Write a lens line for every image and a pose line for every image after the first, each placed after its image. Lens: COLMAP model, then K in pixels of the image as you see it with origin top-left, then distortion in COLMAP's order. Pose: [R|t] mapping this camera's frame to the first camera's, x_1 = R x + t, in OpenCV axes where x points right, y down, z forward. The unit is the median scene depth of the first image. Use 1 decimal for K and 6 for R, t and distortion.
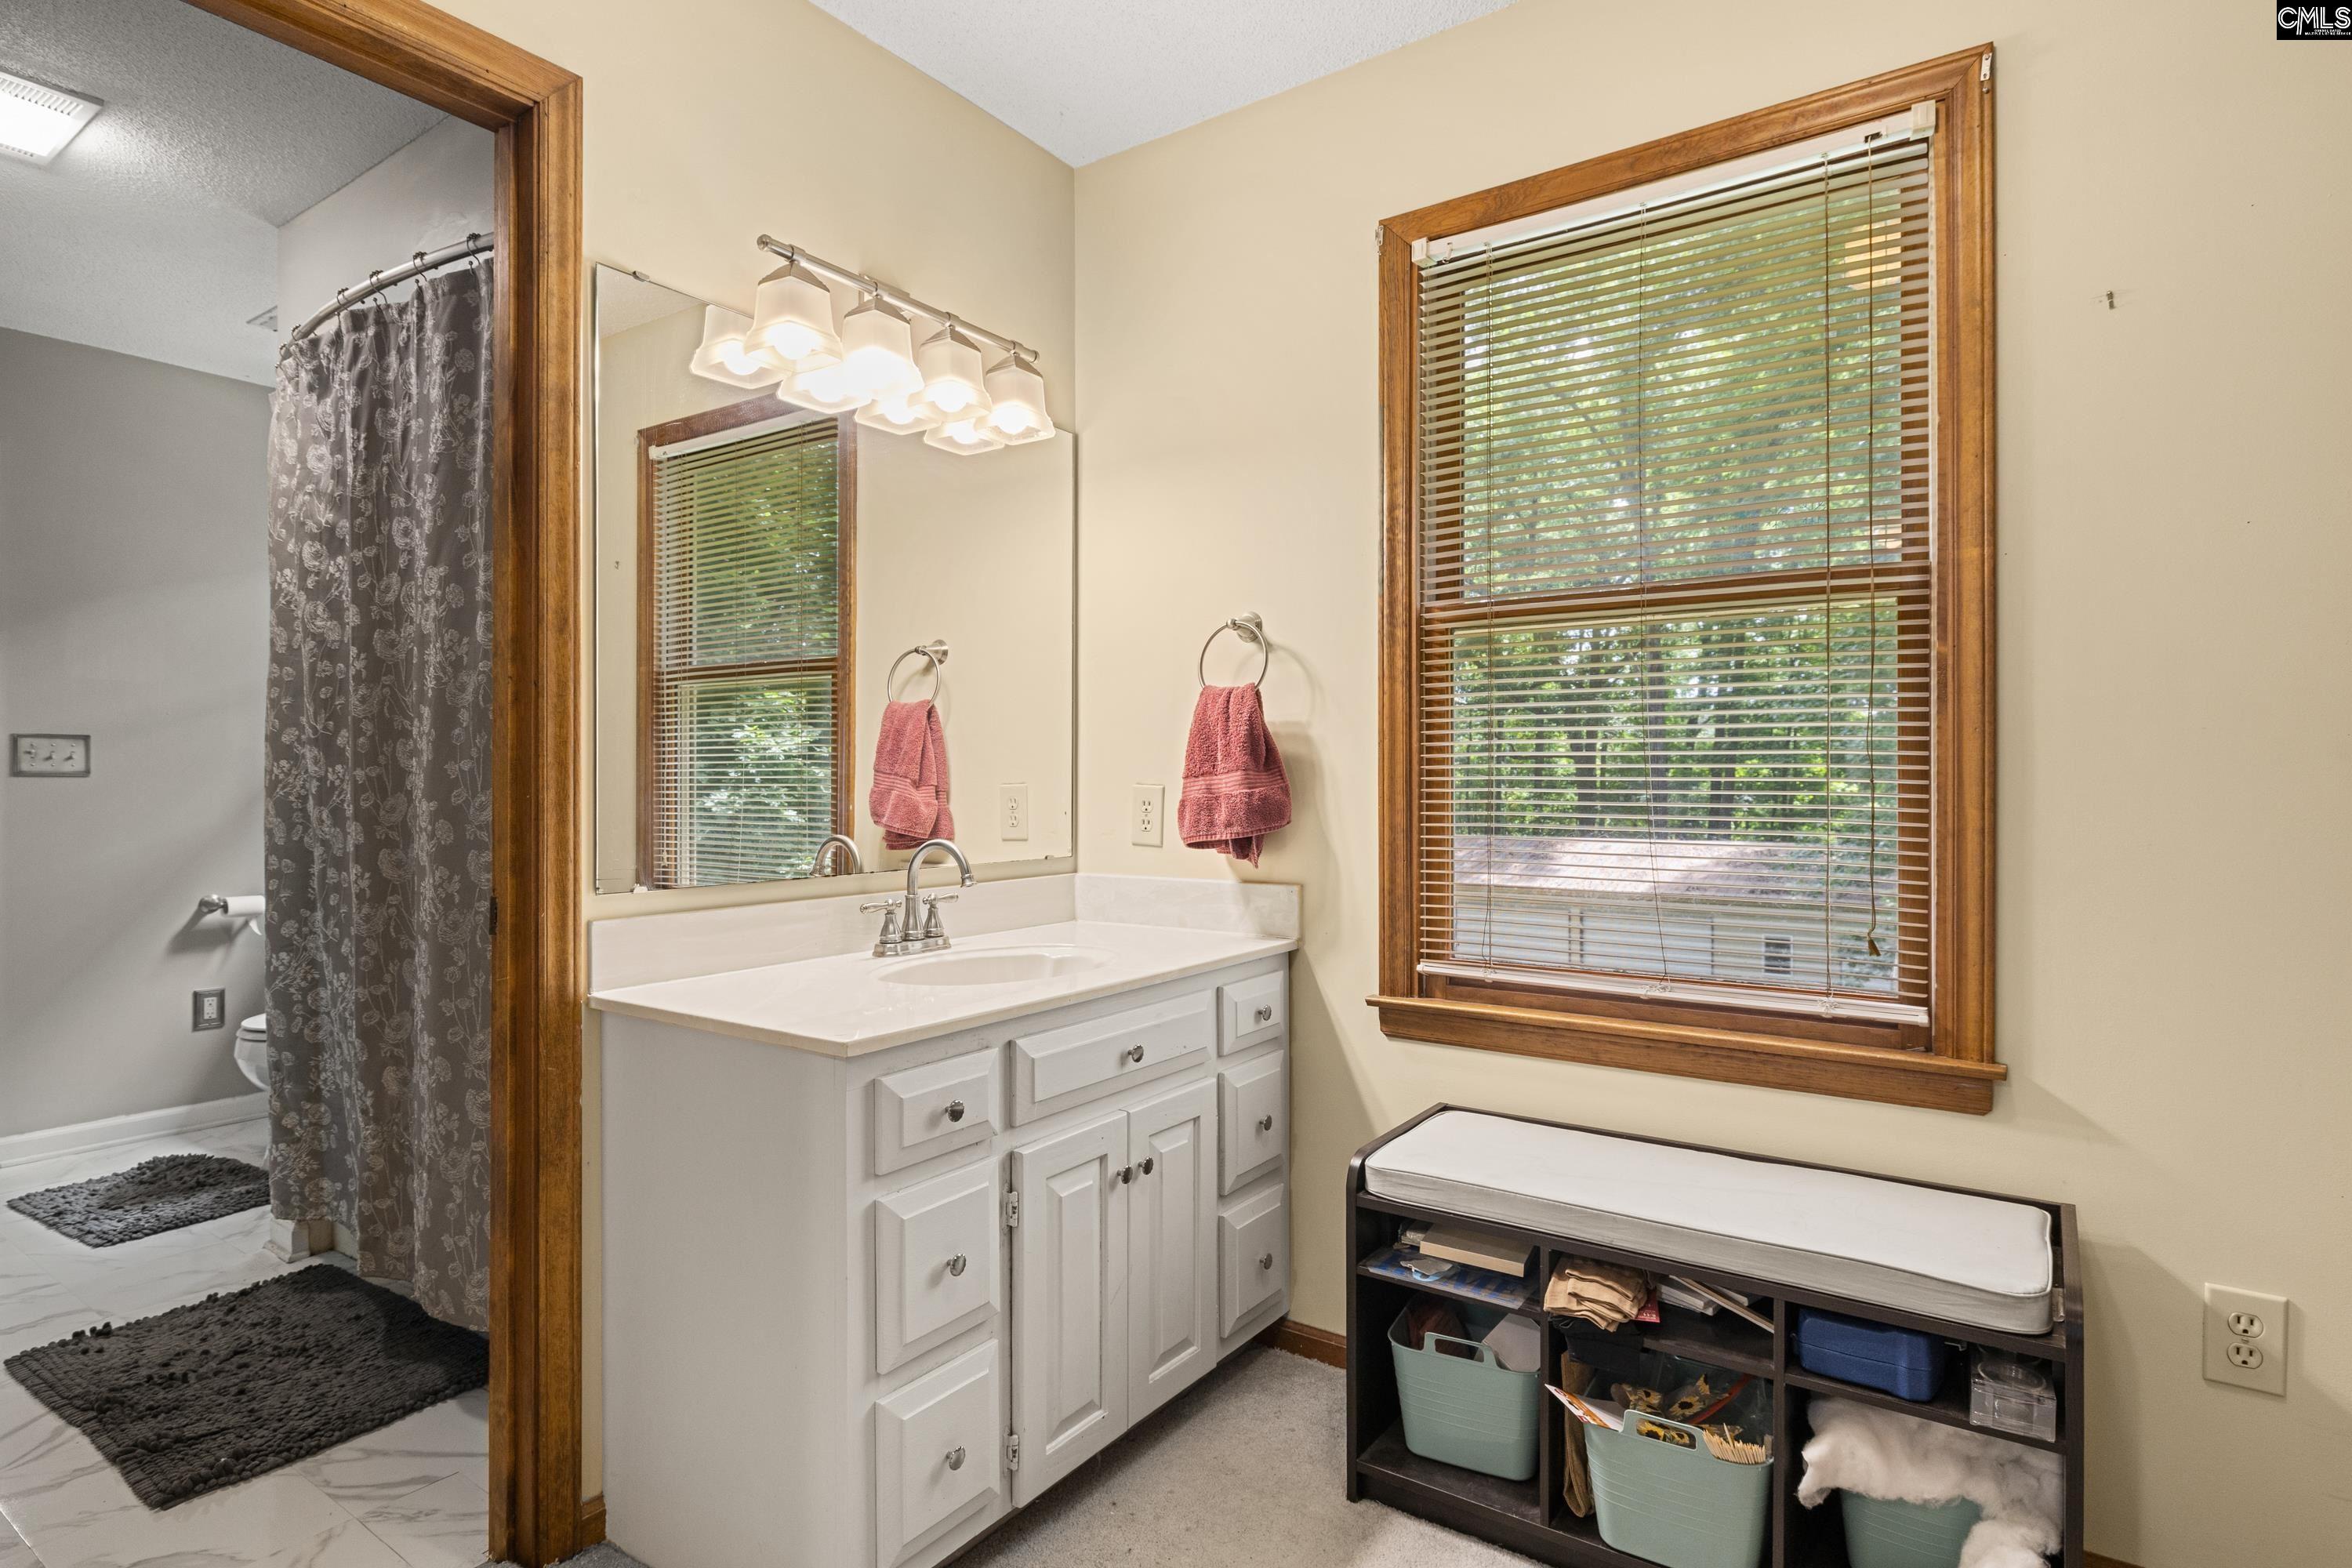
lens RADIAL K [[1211.6, 0, 1175.0], [0, 1211.6, 776.9], [0, 0, 1]] dist [-0.020948, -0.000321]
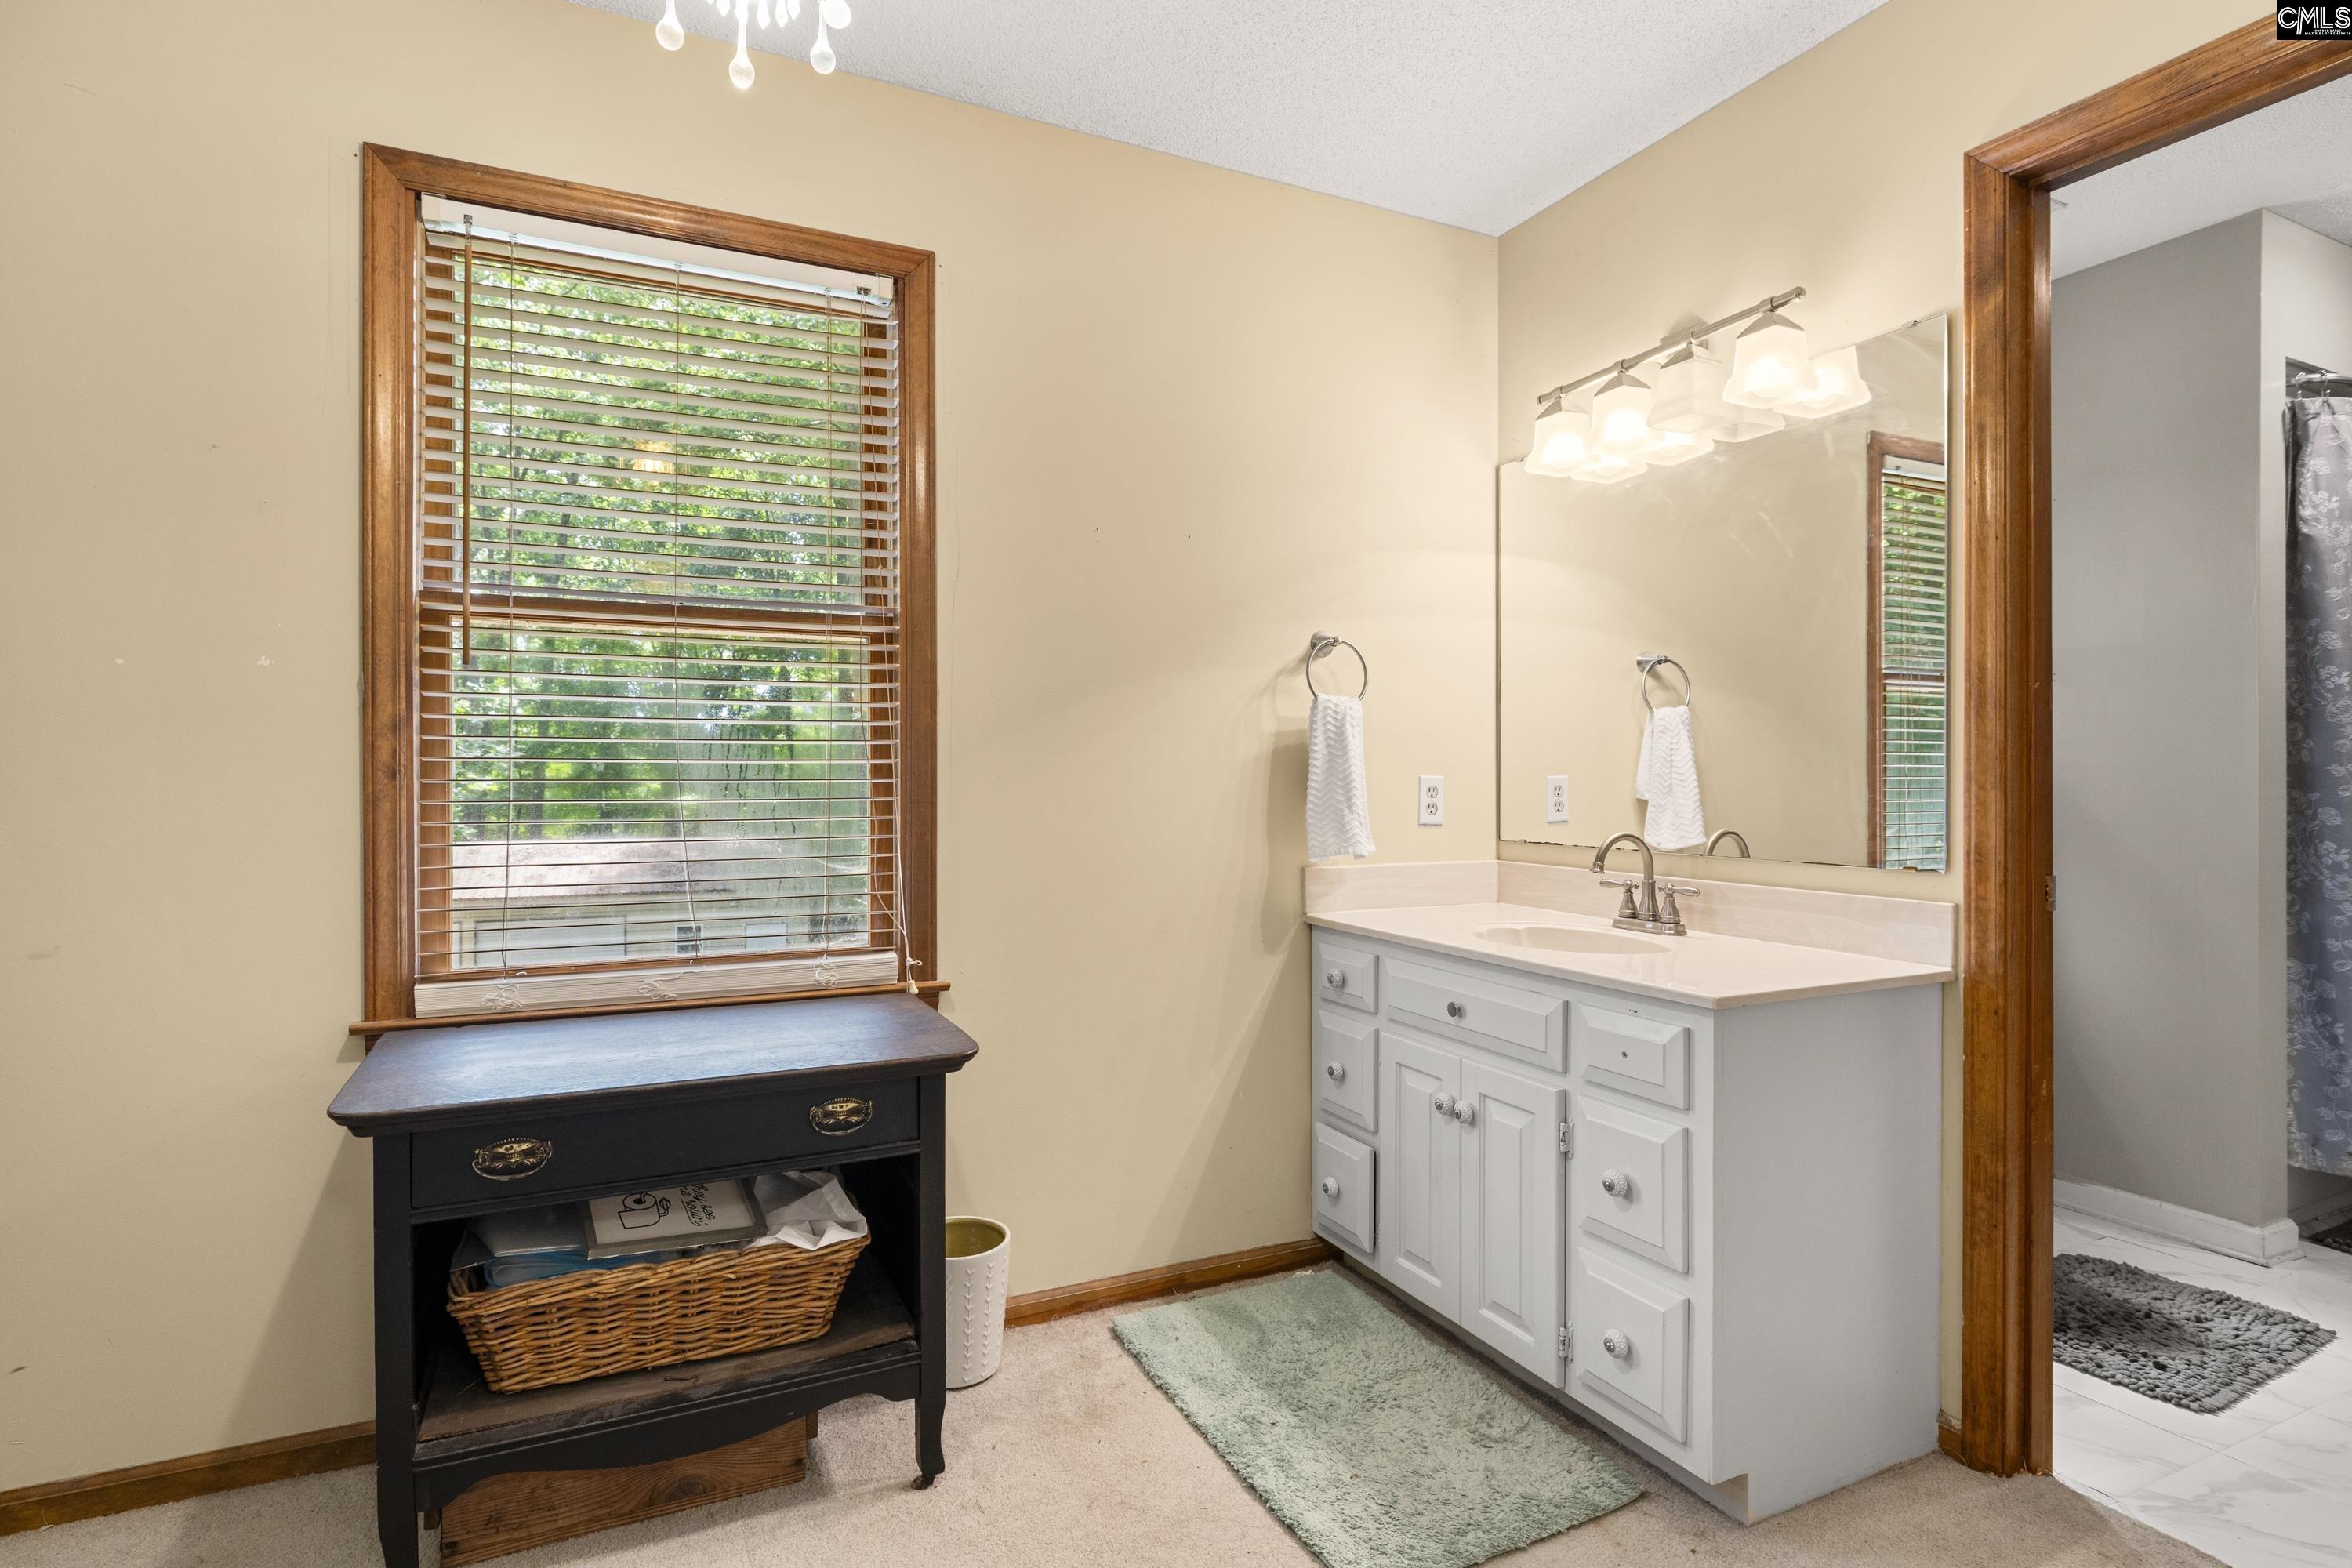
lens RADIAL K [[1211.6, 0, 1185.1], [0, 1211.6, 769.1], [0, 0, 1]] dist [-0.020948, -0.000321]
pose [[-0.485264, 0.001857, -0.874366, 1.037392], [0.005676, 0.999983, -0.001026, -0.007710], [0.874349, -0.005461, -0.485267, 1.235907]]
